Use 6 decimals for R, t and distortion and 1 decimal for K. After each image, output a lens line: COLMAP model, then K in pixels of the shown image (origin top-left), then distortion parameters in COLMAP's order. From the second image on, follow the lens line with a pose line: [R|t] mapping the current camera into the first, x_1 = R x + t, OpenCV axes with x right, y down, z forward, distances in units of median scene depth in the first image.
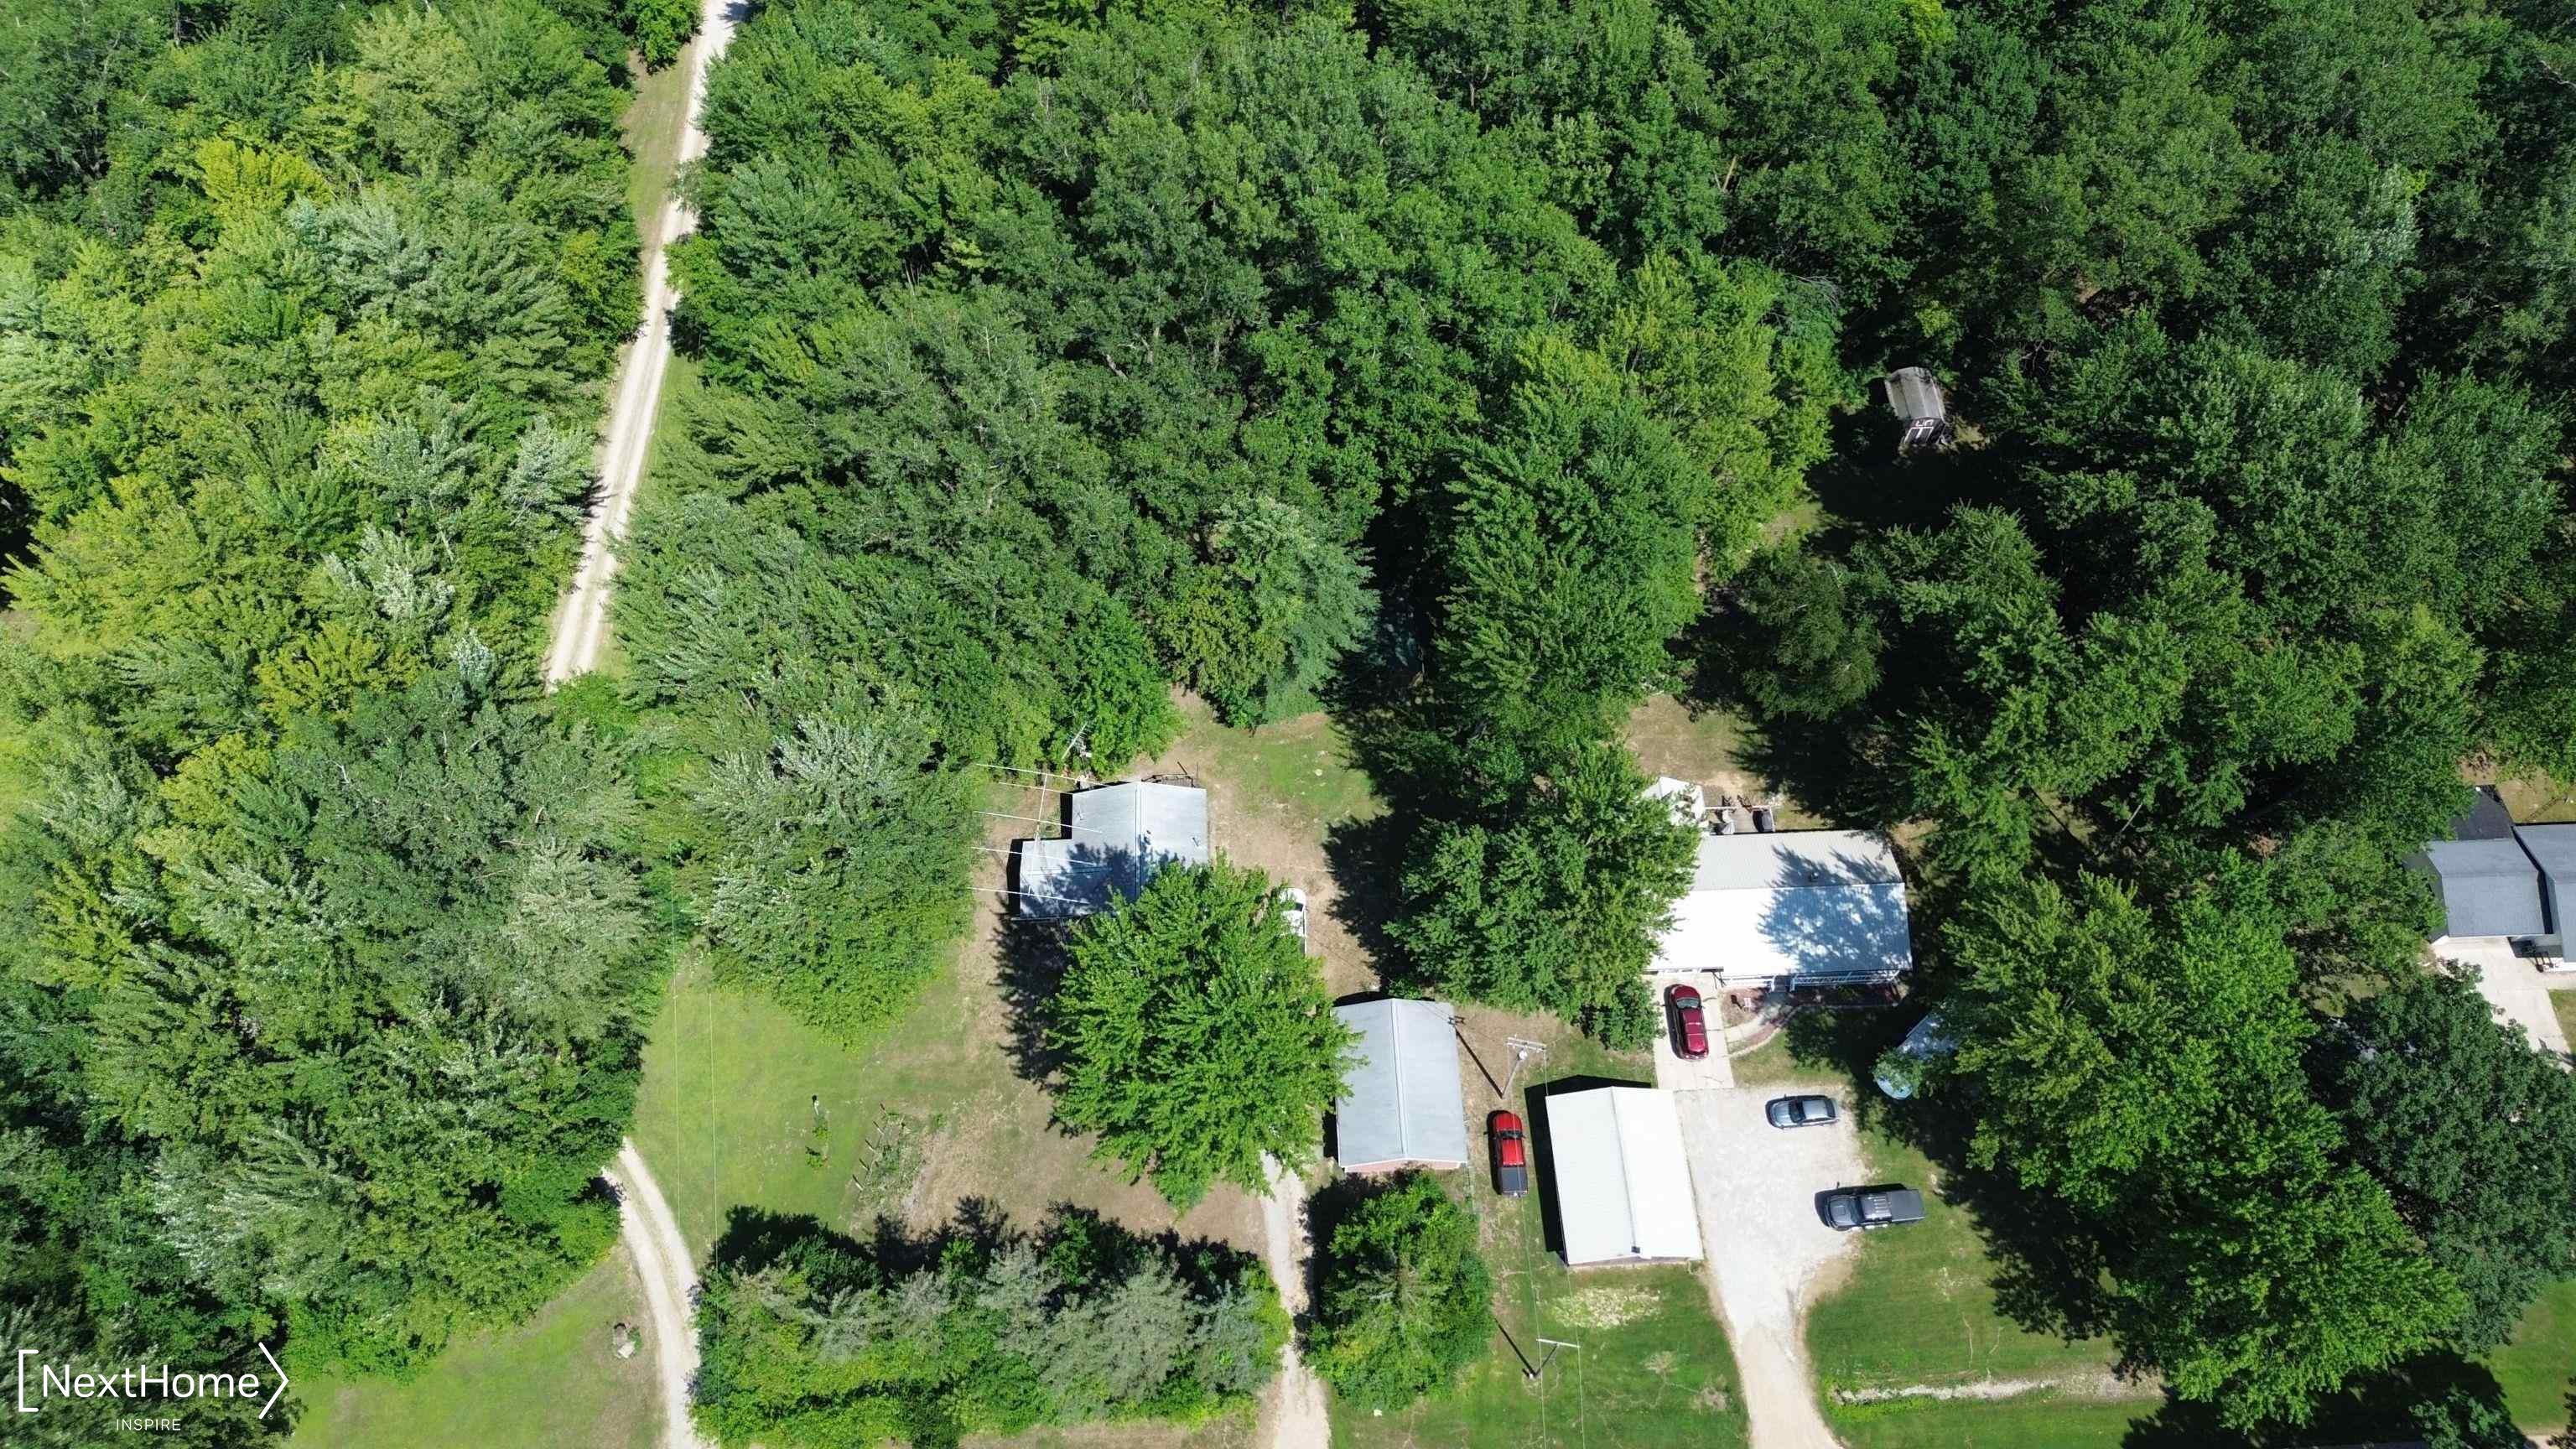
lens RADIAL K [[1797.4, 0, 1294.2], [0, 1797.4, 732.3], [0, 0, 1]] dist [0.039532, -0.043589]
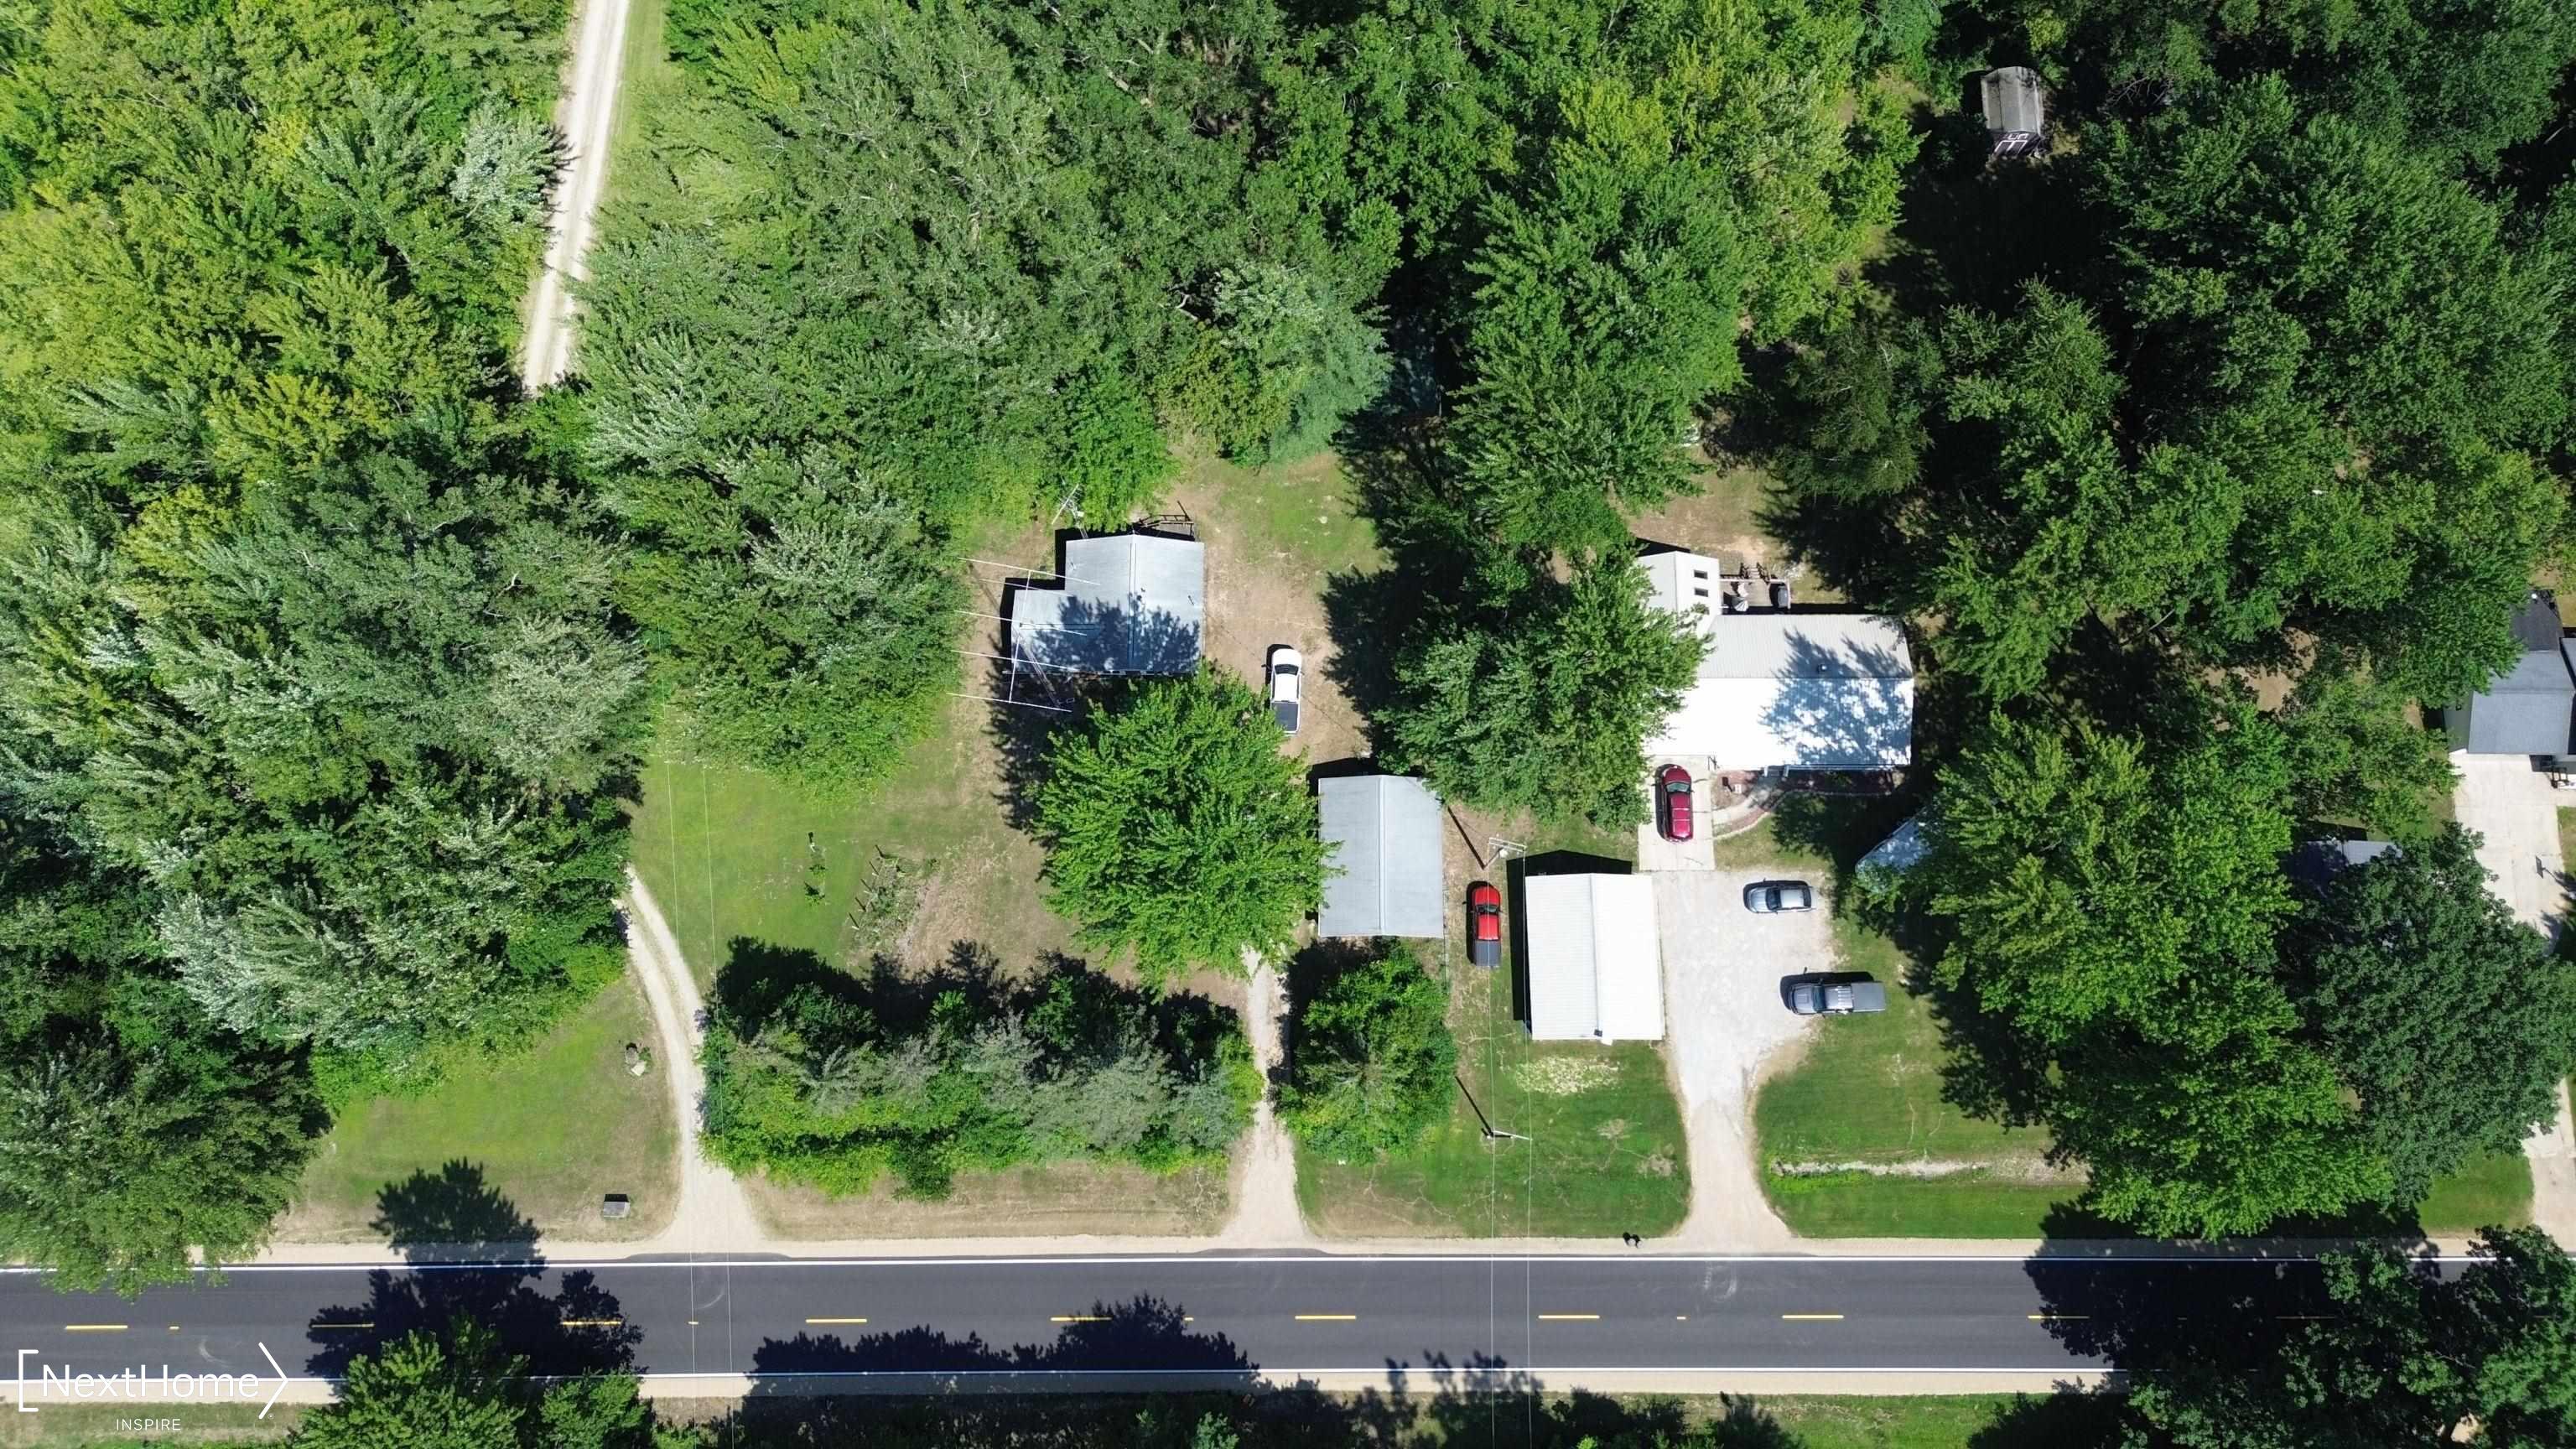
lens RADIAL K [[1791.0, 0, 1295.7], [0, 1791.0, 730.6], [0, 0, 1]] dist [0.057169, -0.067280]
pose [[0.998679, 0.048430, -0.017184, 0.023608], [-0.041623, 0.958448, 0.282213, -0.158600], [0.030138, -0.281125, 0.959198, 0.050262]]
